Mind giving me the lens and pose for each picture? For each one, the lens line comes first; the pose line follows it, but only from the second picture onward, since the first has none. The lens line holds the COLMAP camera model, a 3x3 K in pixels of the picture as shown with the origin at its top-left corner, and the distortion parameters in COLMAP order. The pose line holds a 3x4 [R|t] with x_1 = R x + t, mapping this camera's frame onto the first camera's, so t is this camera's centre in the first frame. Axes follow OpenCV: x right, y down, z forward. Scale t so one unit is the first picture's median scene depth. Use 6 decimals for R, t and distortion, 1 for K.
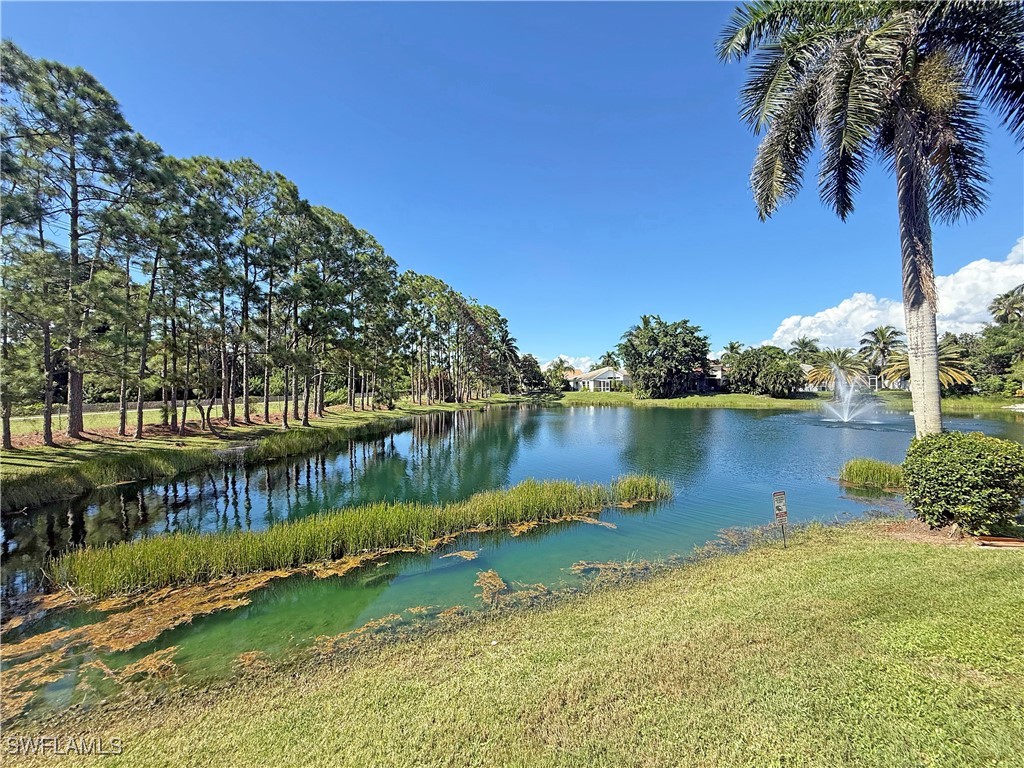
lens RADIAL K [[408.1, 0, 510.6], [0, 408.1, 388.5], [0, 0, 1]] dist [-0.002791, 0.000044]
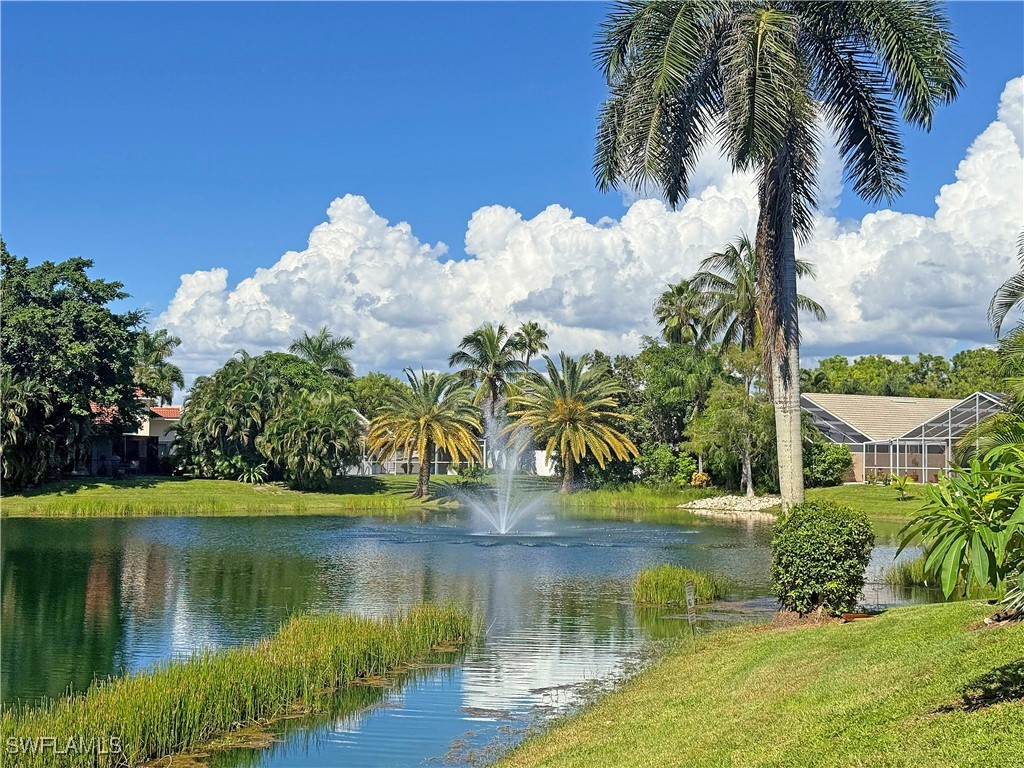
lens RADIAL K [[1422.2, 0, 511.5], [0, 1422.2, 376.8], [0, 0, 1]] dist [0.135865, 0.000000]
pose [[0.692562, 0.056288, 0.719159, -0.242163], [-0.009802, 0.997593, -0.068642, 0.008696], [-0.721292, 0.040490, 0.691447, -0.101509]]
